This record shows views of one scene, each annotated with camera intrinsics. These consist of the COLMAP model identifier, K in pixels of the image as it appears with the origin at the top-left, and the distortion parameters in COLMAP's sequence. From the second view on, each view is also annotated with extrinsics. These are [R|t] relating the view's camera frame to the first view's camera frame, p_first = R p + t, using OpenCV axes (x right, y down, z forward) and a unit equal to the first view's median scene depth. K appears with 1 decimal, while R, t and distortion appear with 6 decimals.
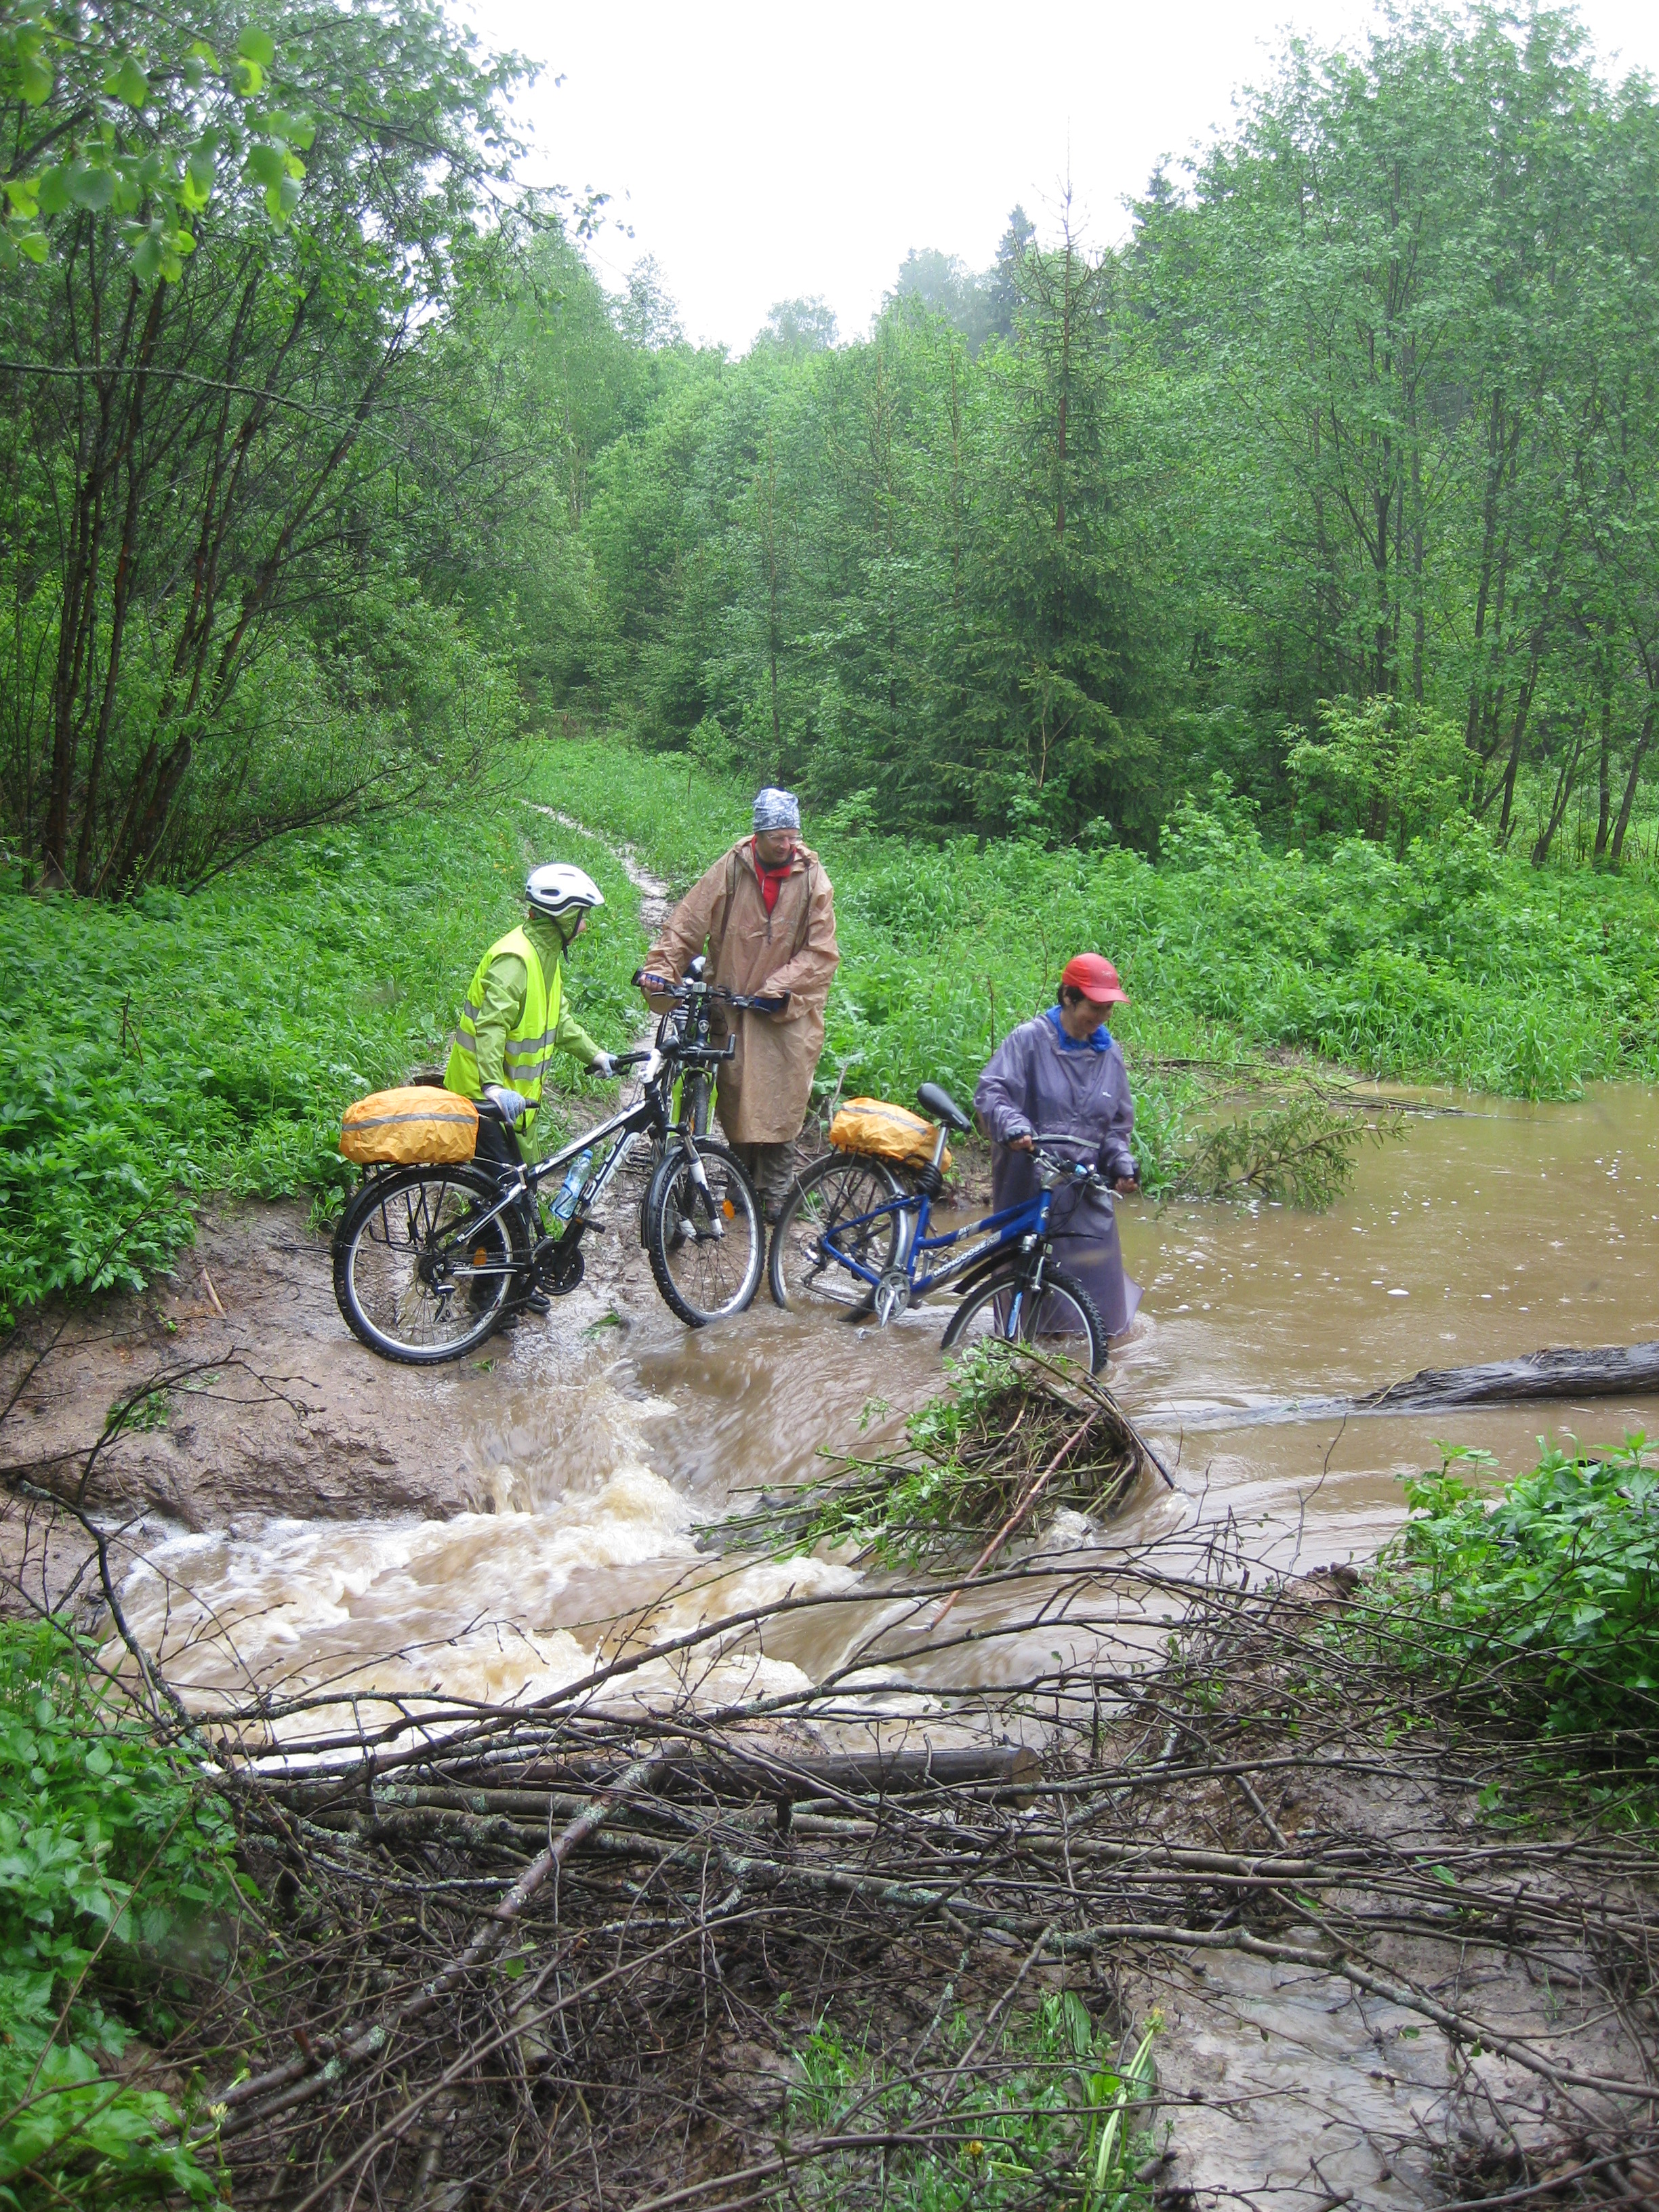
lens RADIAL K [[2439.2, 0, 859.0], [0, 2439.2, 1100.8], [0, 0, 1]] dist [-0.179351, 0.149330]
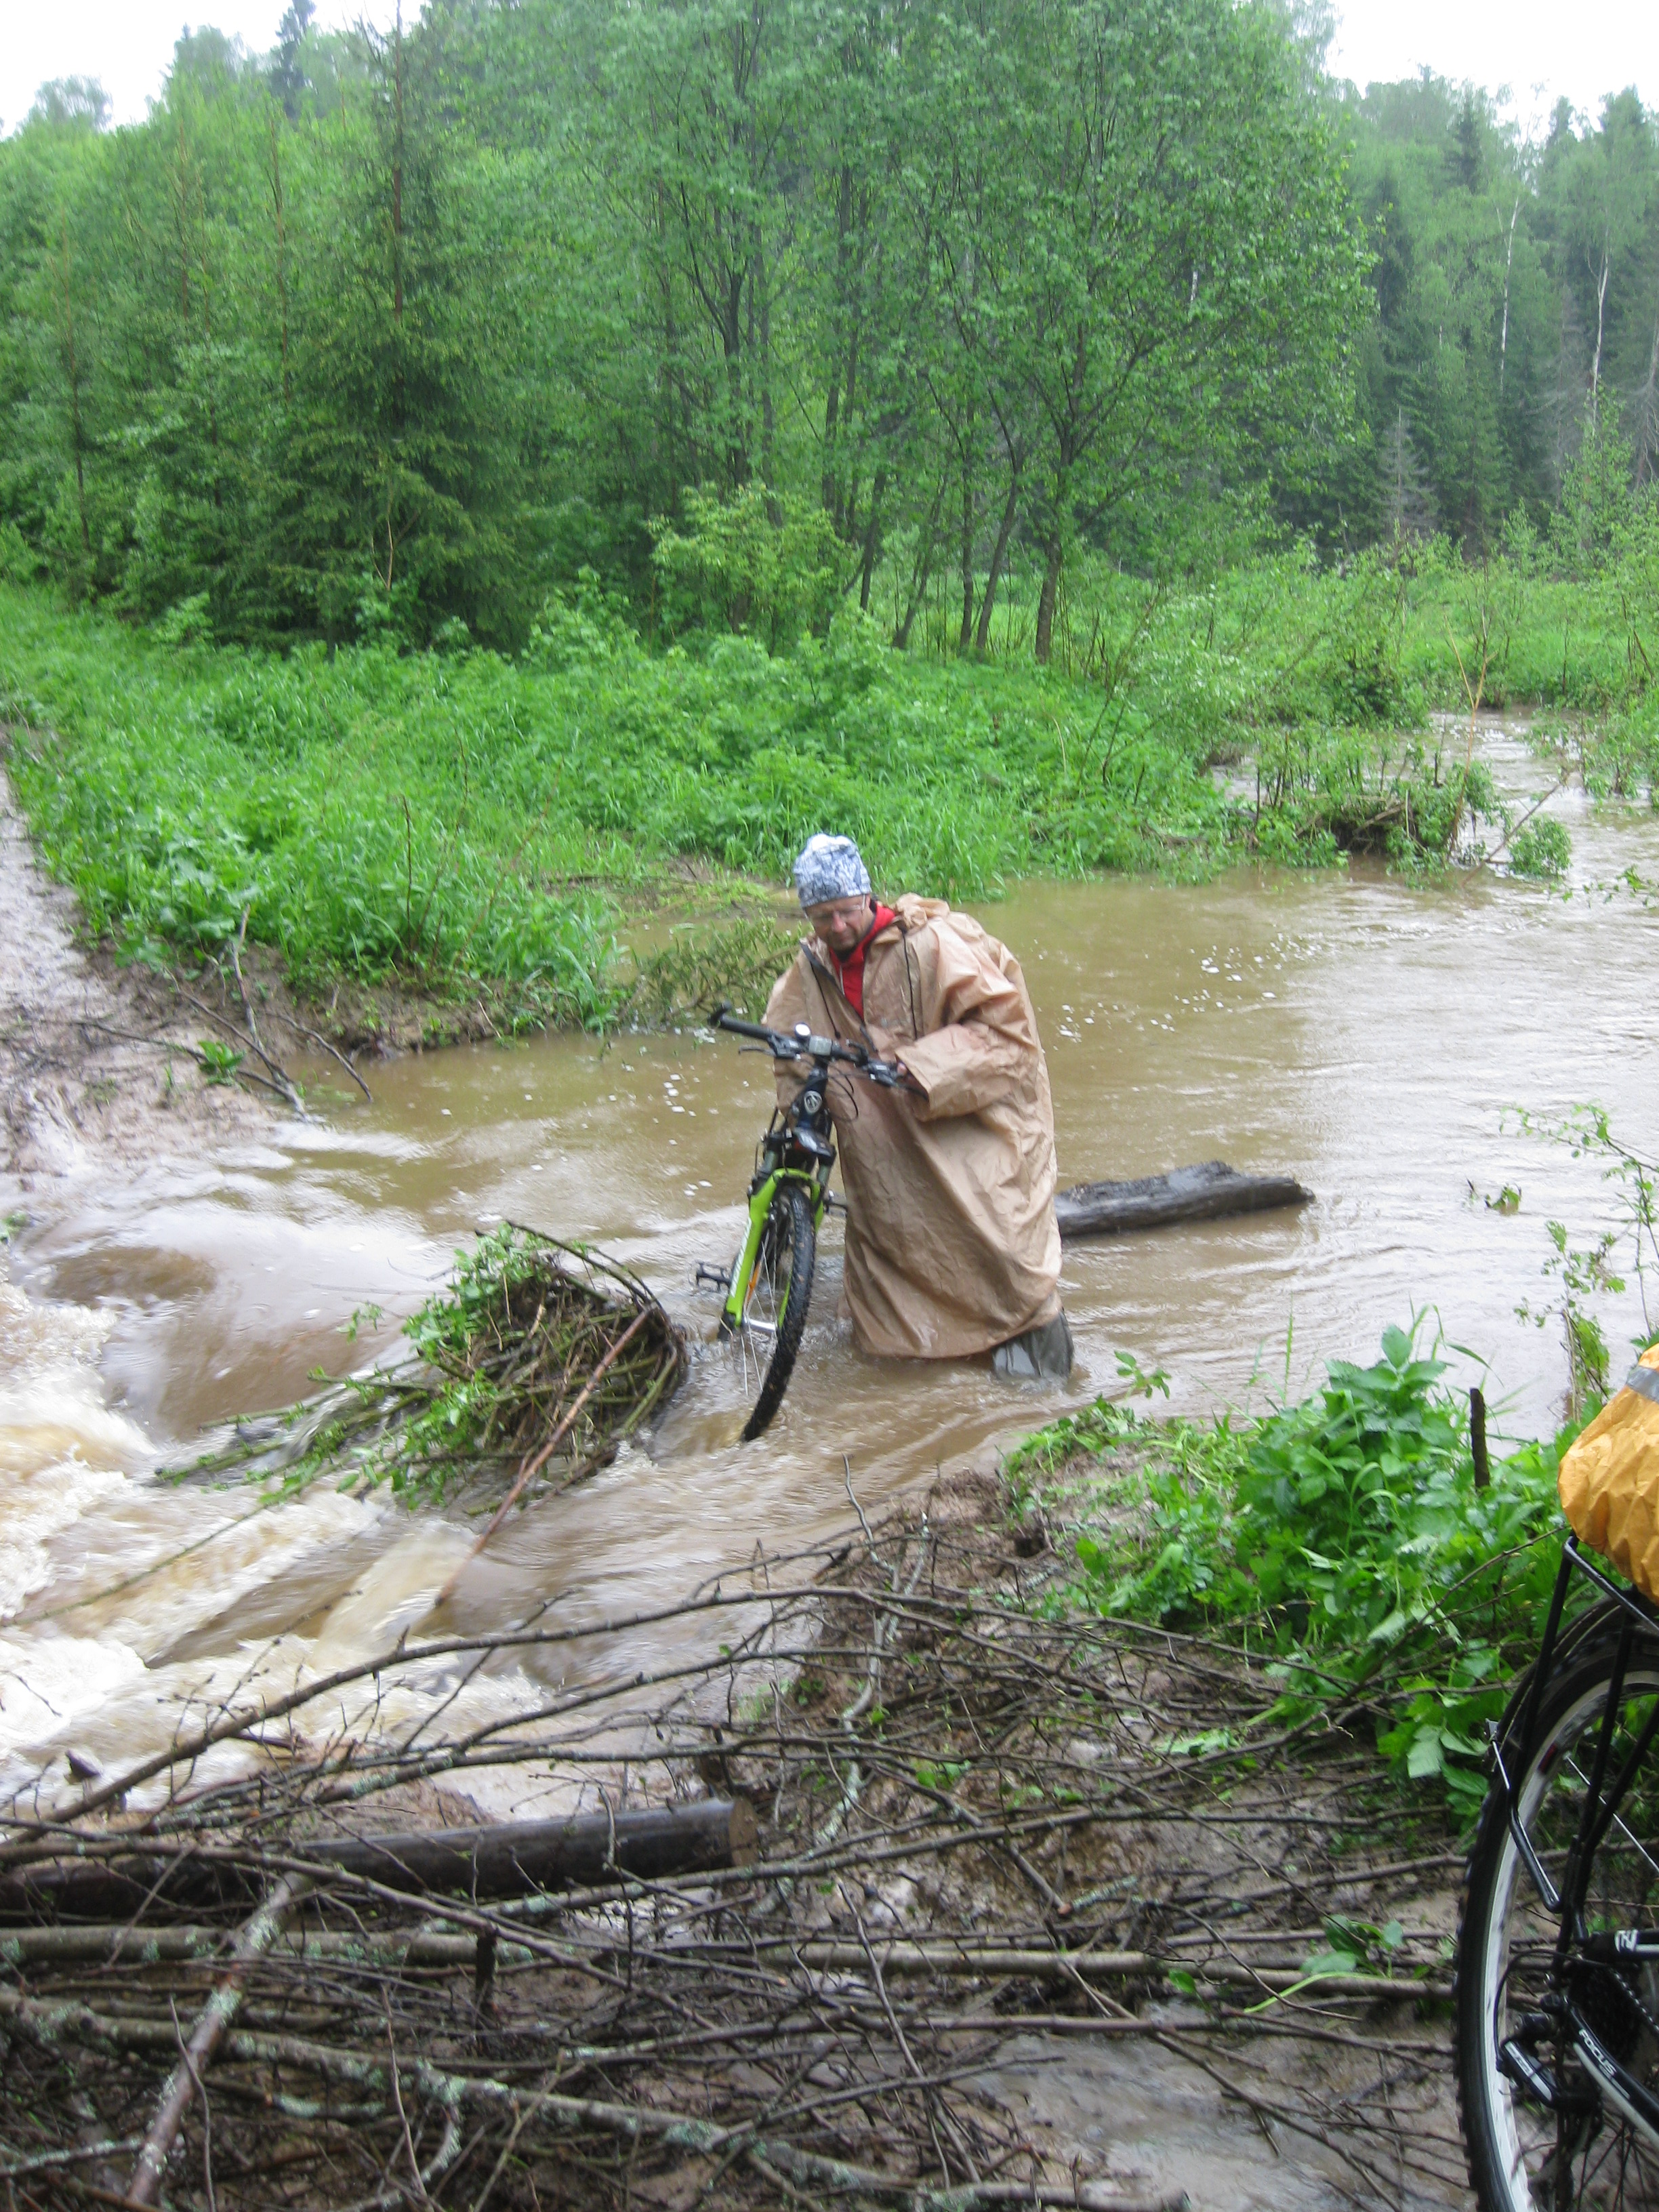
lens RADIAL K [[2432.4, 0, 856.8], [0, 2432.4, 1117.9], [0, 0, 1]] dist [-0.169510, 0.134927]
pose [[0.960540, -0.067933, 0.269718, -0.039013], [0.044218, 0.994679, 0.093054, -0.009923], [-0.274605, -0.077456, 0.958433, 0.113631]]
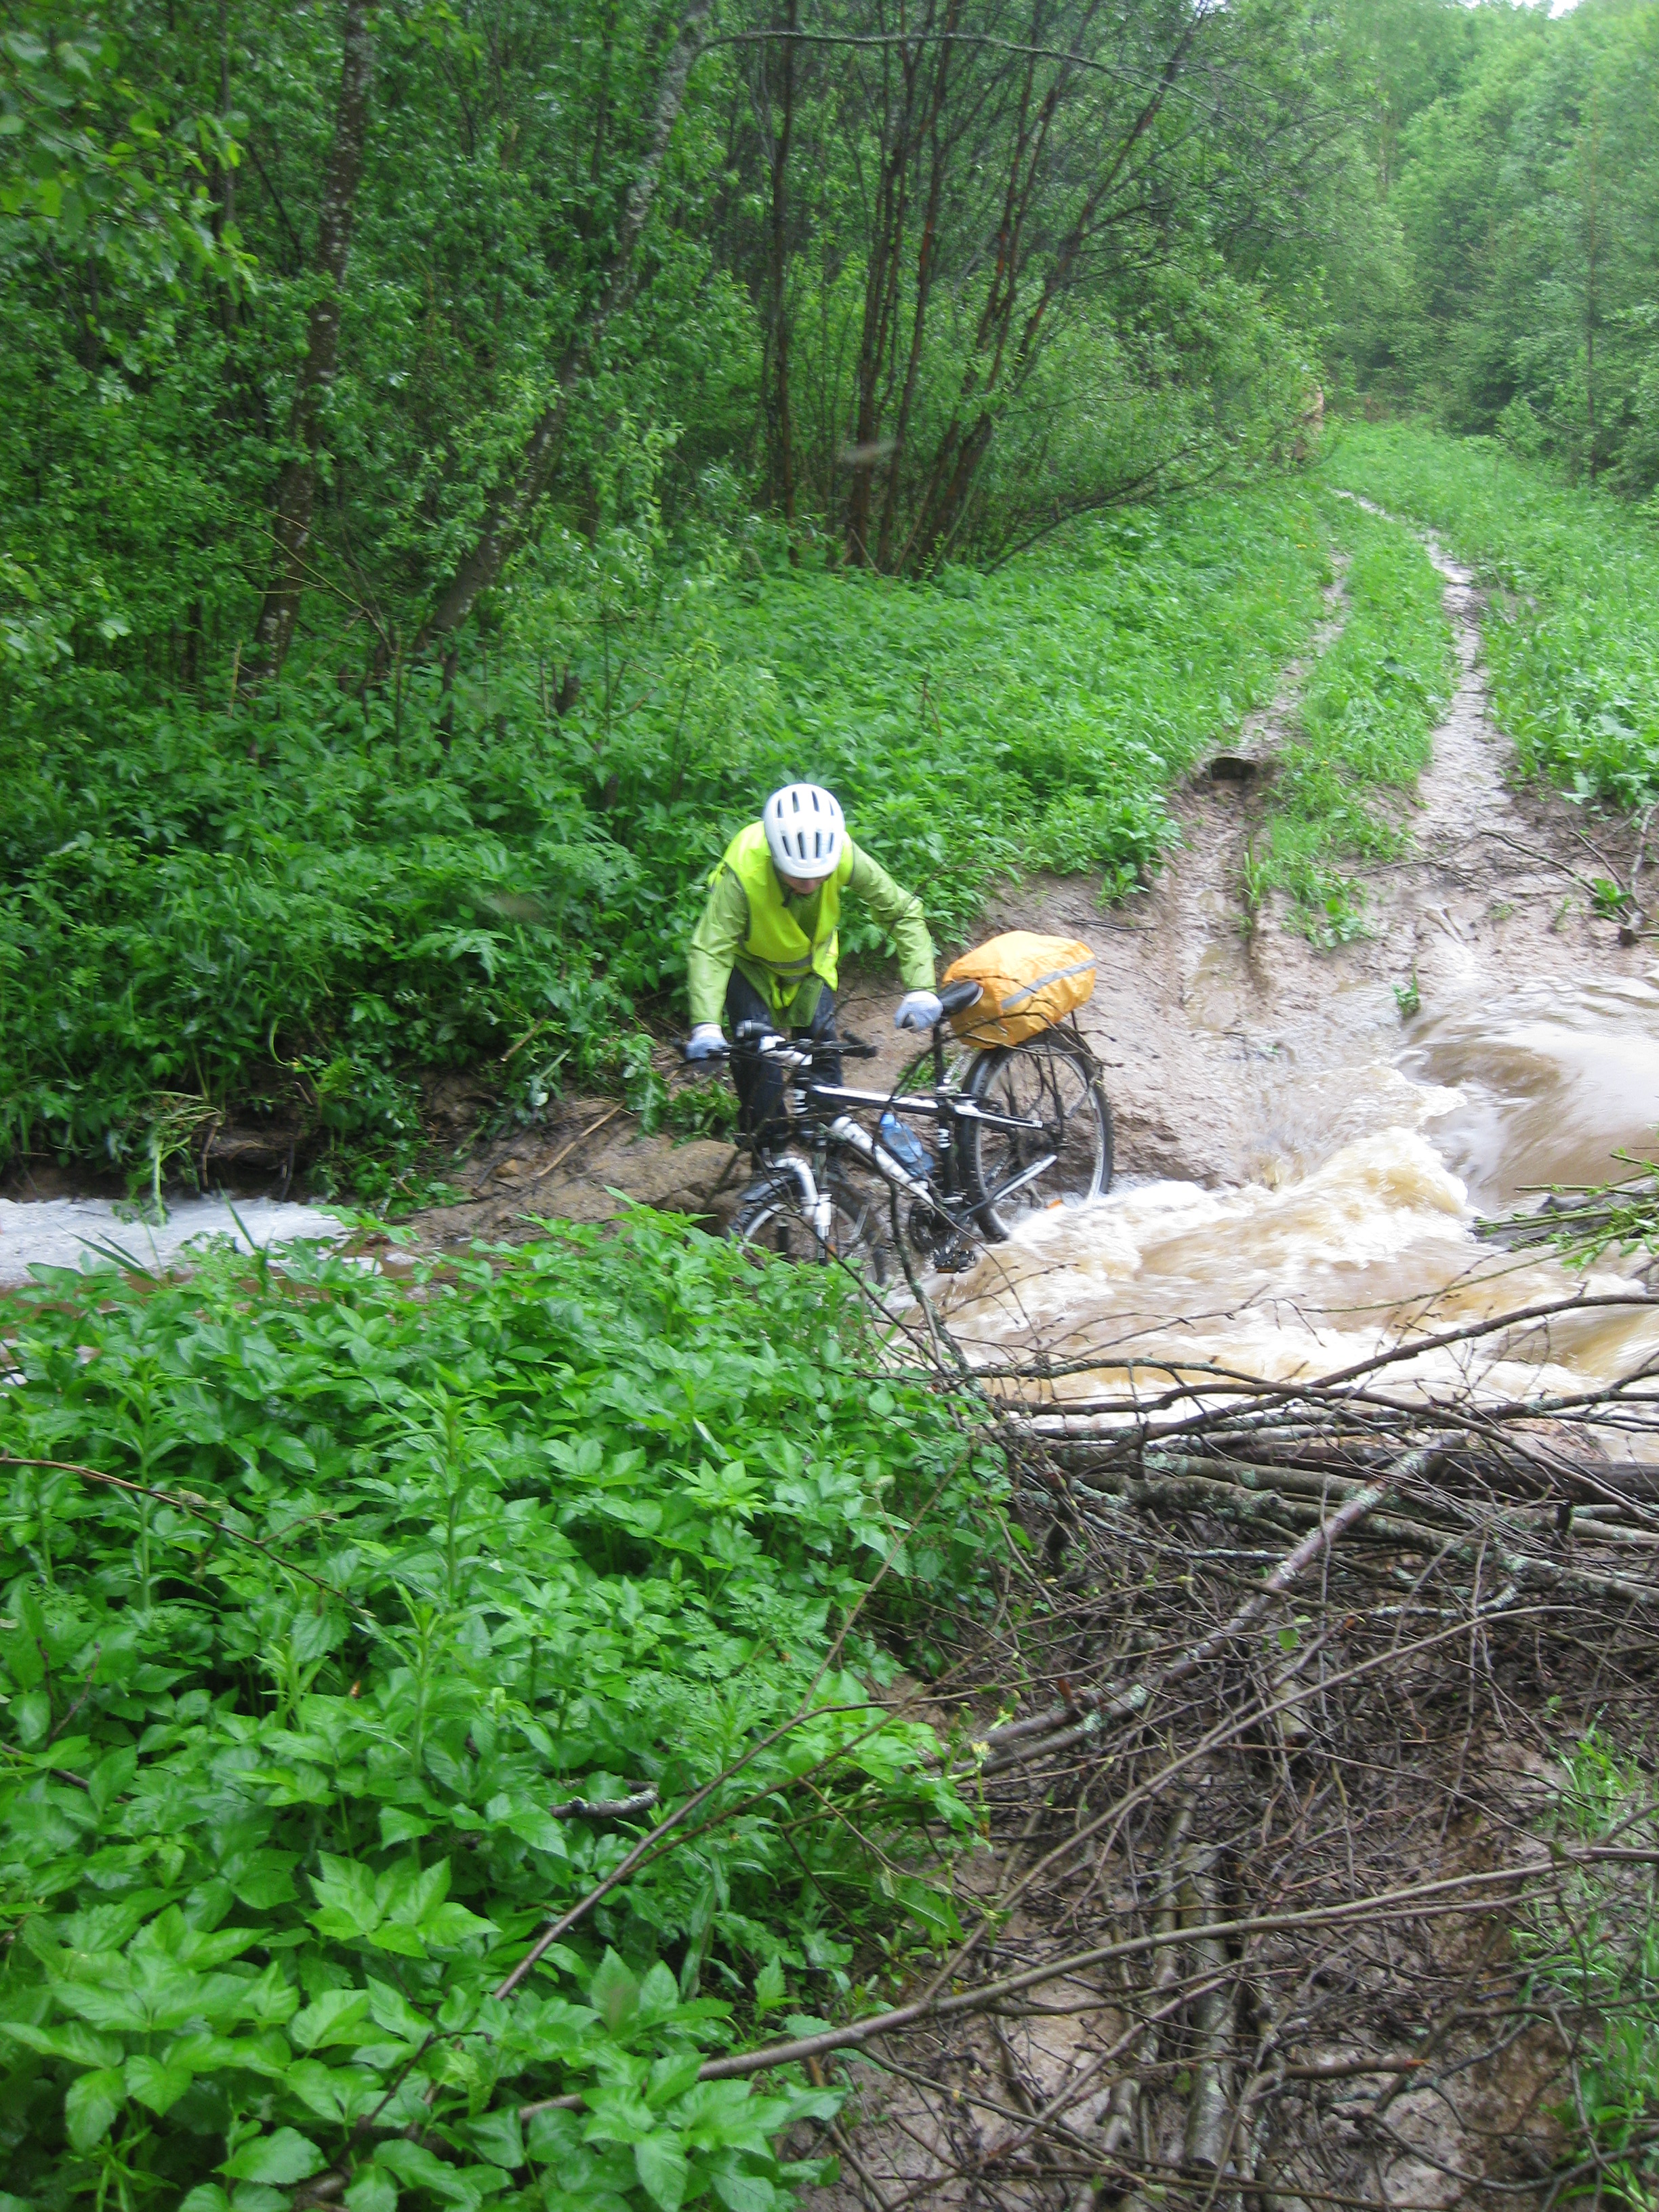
lens RADIAL K [[2438.6, 0, 875.6], [0, 2438.6, 1114.8], [0, 0, 1]] dist [-0.178051, 0.143286]
pose [[0.950785, 0.062815, -0.303417, -0.004859], [-0.022484, 0.990640, 0.134633, 0.005474], [0.309034, -0.121185, 0.943298, 0.010504]]
